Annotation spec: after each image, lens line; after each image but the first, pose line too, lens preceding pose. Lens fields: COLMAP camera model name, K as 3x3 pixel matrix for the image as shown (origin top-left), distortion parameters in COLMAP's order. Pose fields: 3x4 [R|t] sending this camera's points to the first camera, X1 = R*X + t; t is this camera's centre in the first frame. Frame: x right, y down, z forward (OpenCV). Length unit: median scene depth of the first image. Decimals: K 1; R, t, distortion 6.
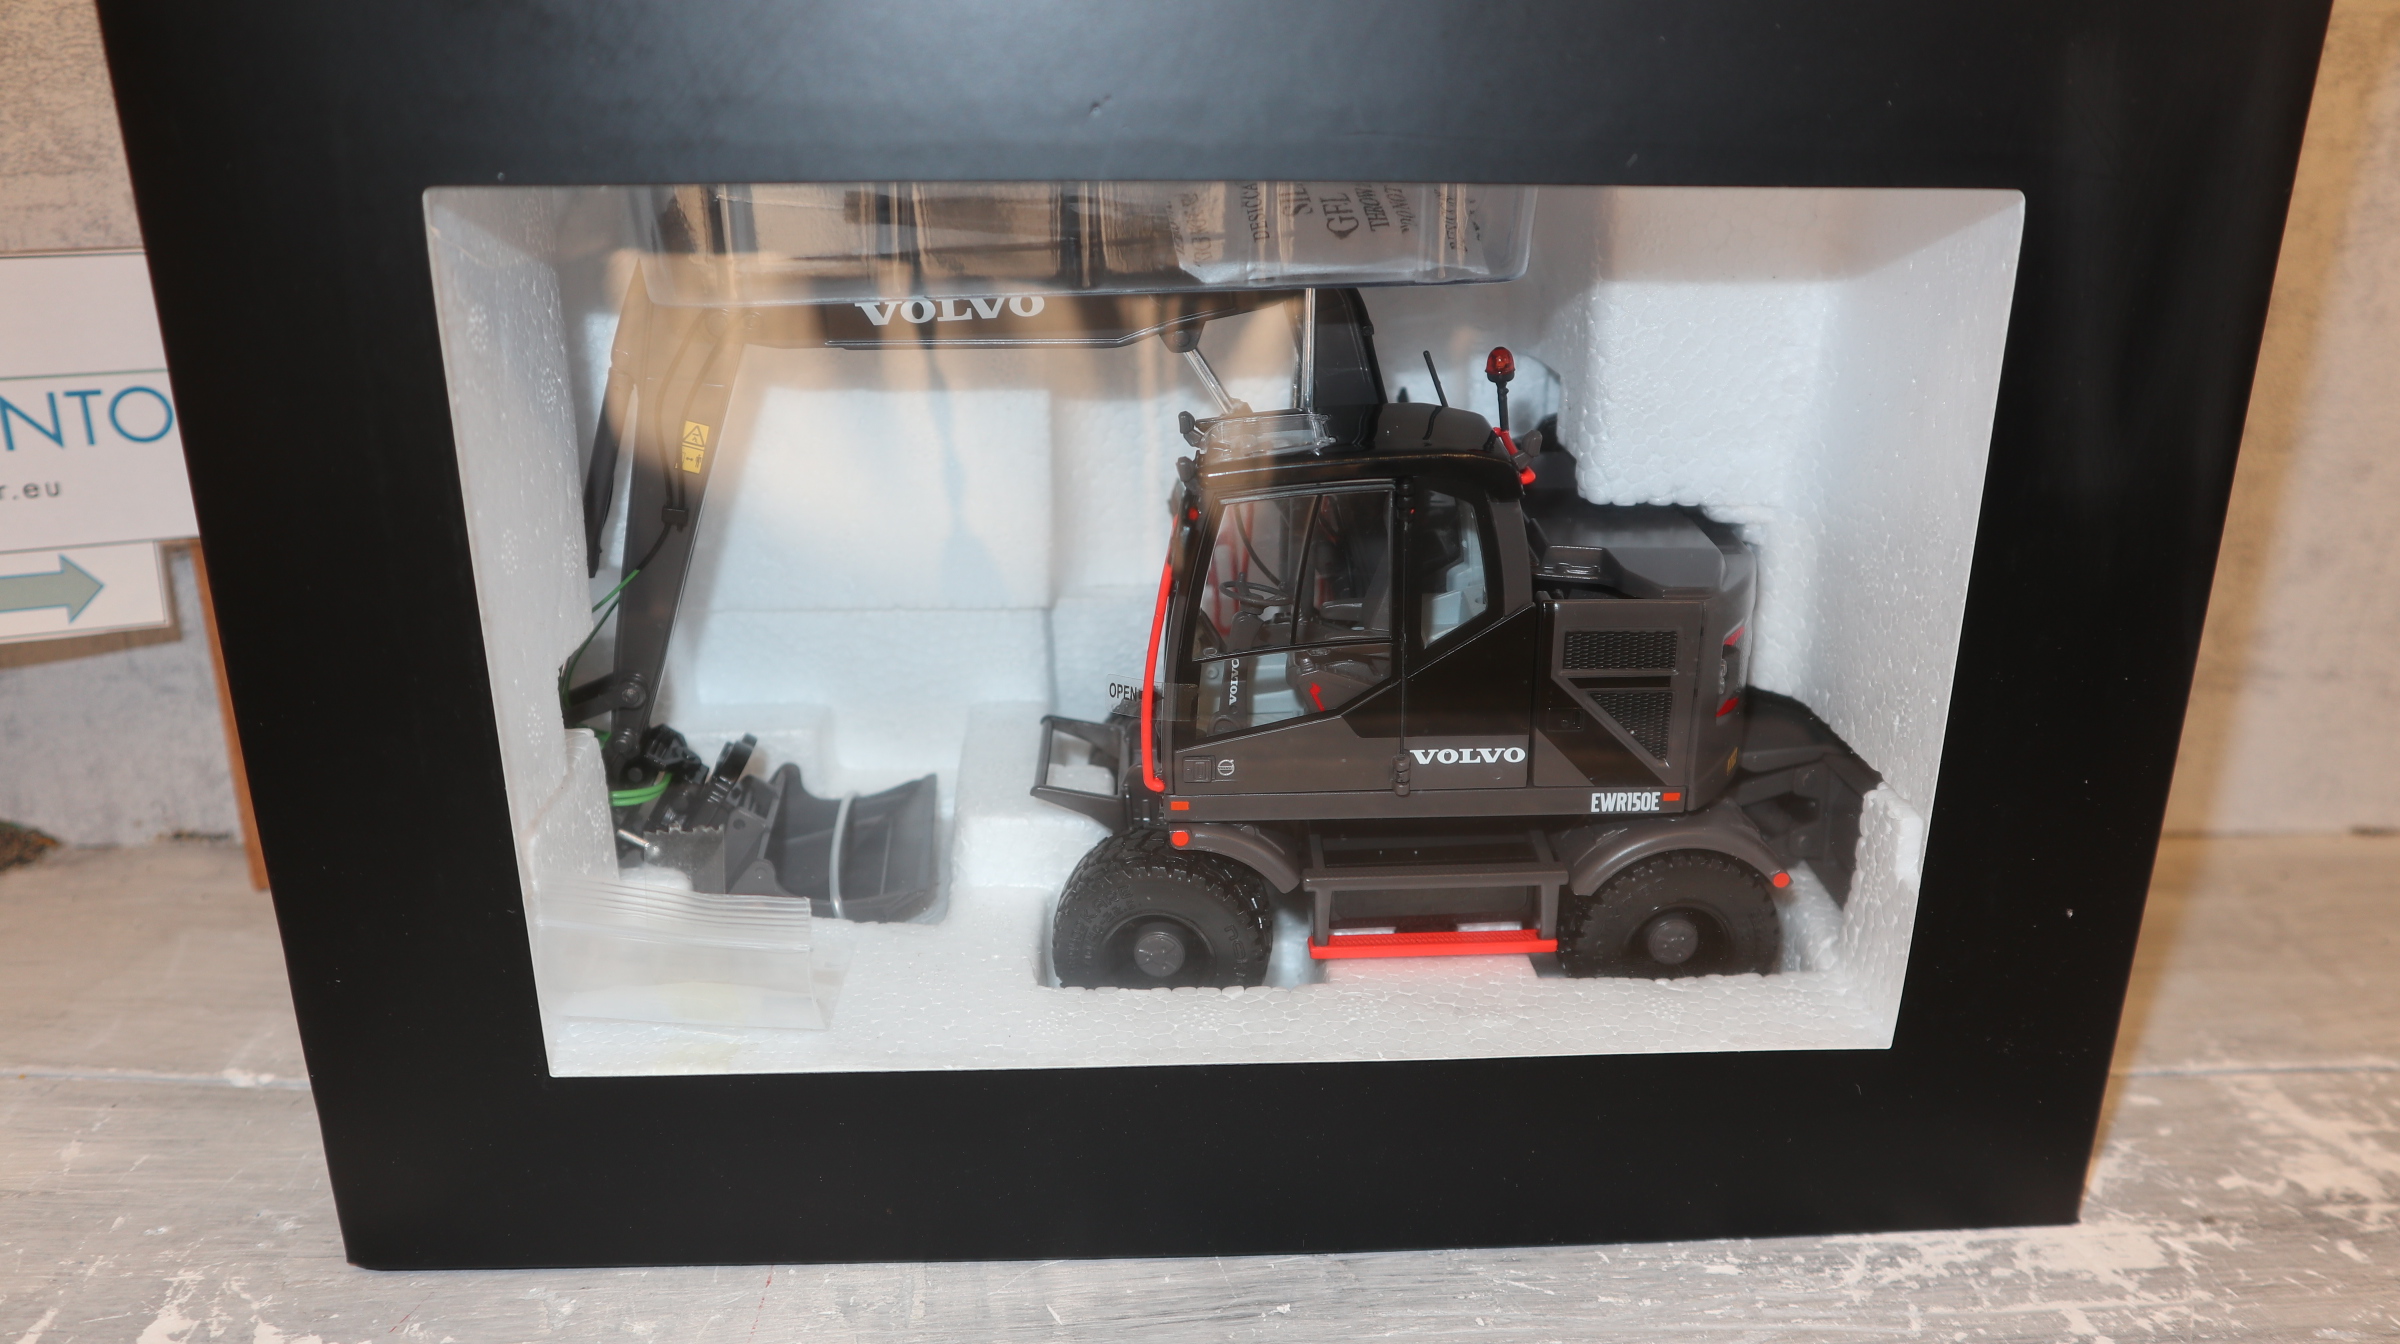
lens RADIAL K [[1822.4, 0, 1196.6], [0, 1822.4, 684.3], [0, 0, 1]] dist [-0.058081, 0.028579]
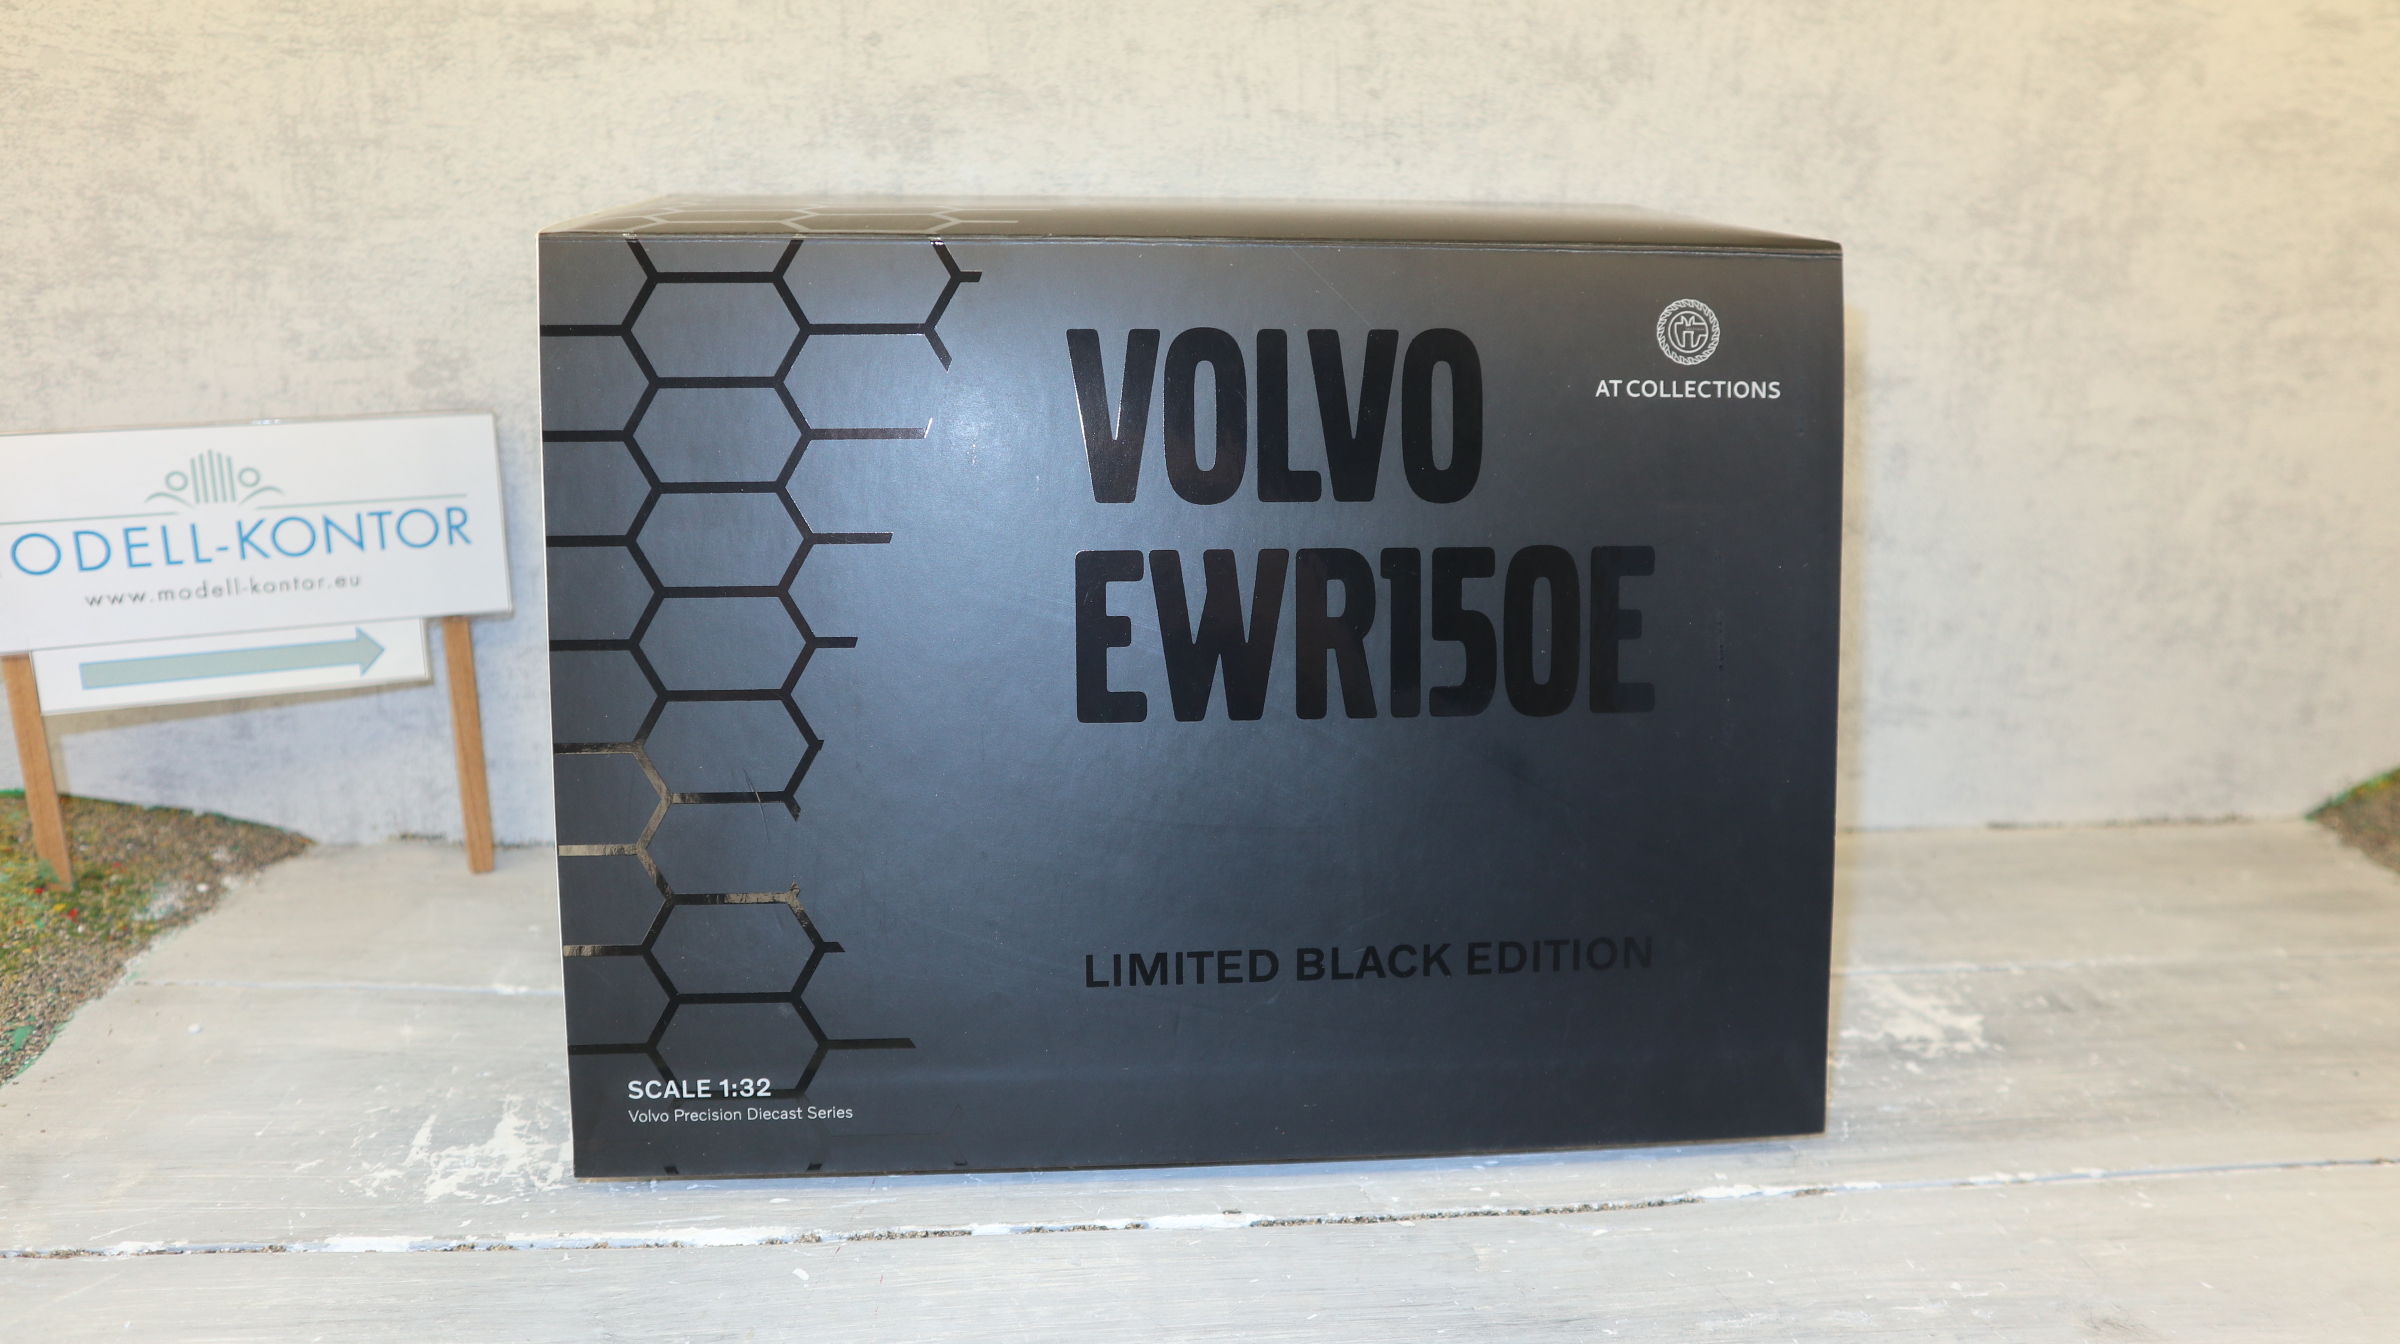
lens RADIAL K [[1822.4, 0, 1199.7], [0, 1822.4, 663.5], [0, 0, 1]] dist [-0.058081, 0.028579]
pose [[0.998617, -0.001653, 0.052553, -0.020021], [0.004779, 0.998222, -0.059408, 0.018259], [-0.052361, 0.059577, 0.996849, -0.187487]]
